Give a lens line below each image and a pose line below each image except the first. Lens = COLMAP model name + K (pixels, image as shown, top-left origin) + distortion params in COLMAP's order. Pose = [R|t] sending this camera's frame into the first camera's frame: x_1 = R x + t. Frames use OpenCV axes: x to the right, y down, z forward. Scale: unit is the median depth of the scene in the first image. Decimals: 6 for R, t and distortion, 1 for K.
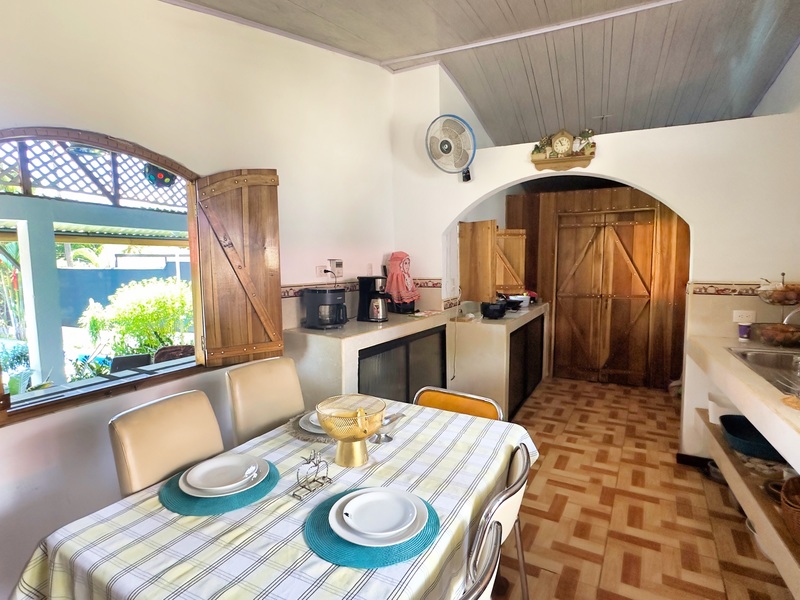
lens RADIAL K [[430.5, 0, 400.9], [0, 430.5, 299.9], [0, 0, 1]] dist [-0.001427, -0.000591]
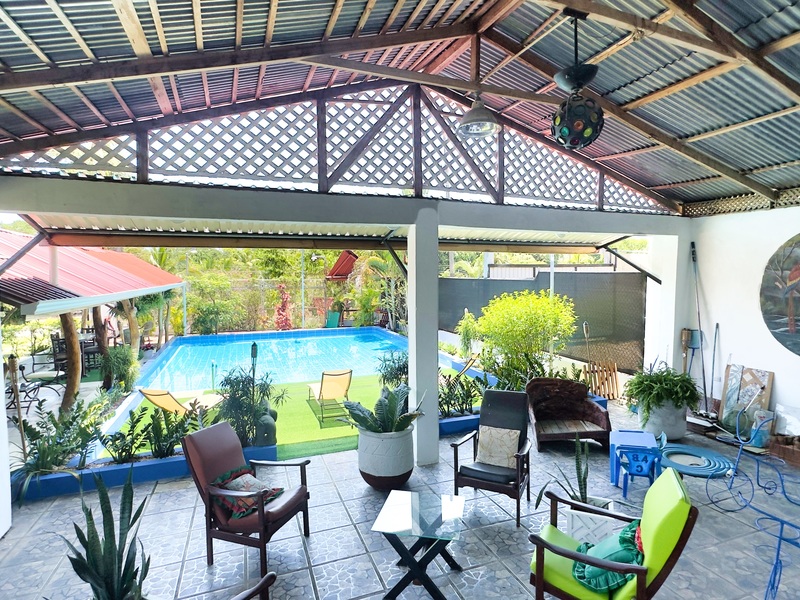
lens RADIAL K [[430.5, 0, 400.9], [0, 430.5, 299.9], [0, 0, 1]] dist [-0.001427, -0.000591]
pose [[0.715608, 0.047780, -0.696866, -0.162528], [-0.067728, 0.997703, -0.001143, -0.014413], [0.695210, 0.048016, 0.717201, 0.215576]]
